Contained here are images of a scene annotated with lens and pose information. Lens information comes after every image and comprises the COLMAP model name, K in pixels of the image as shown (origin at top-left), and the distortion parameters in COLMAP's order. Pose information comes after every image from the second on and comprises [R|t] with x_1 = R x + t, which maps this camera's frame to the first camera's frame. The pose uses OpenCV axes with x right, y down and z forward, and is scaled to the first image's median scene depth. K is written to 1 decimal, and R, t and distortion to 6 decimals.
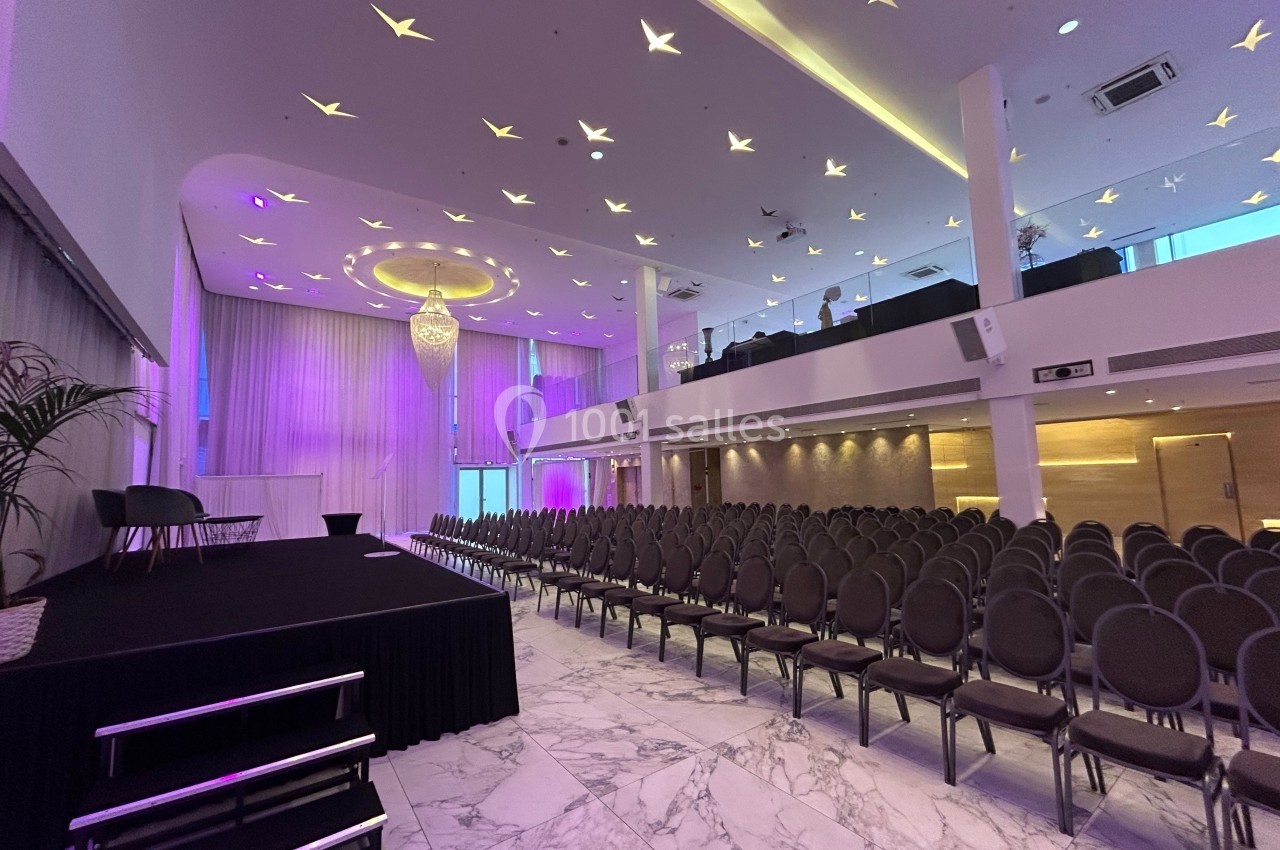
lens RADIAL K [[520.8, 0, 649.7], [0, 520.8, 418.6], [0, 0, 1]] dist [-0.000471, -0.000100]
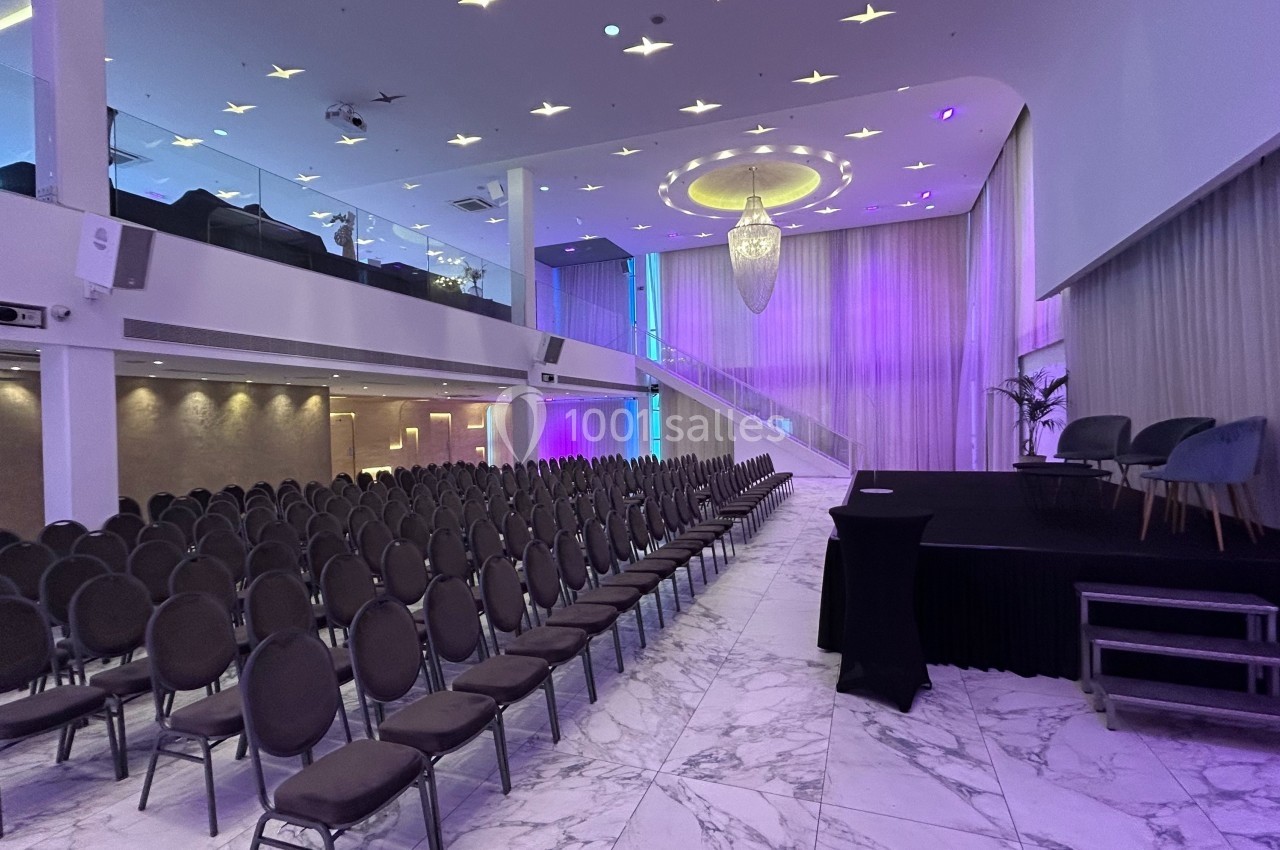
lens RADIAL K [[629.1, 0, 640.0], [0, 629.1, 425.0], [0, 0, 1]] dist [0.001408, -0.000110]
pose [[-0.528242, 0.033179, 0.848446, -0.653091], [-0.064828, 0.994744, -0.079263, 0.119128], [-0.846616, -0.096873, -0.523314, 0.983031]]
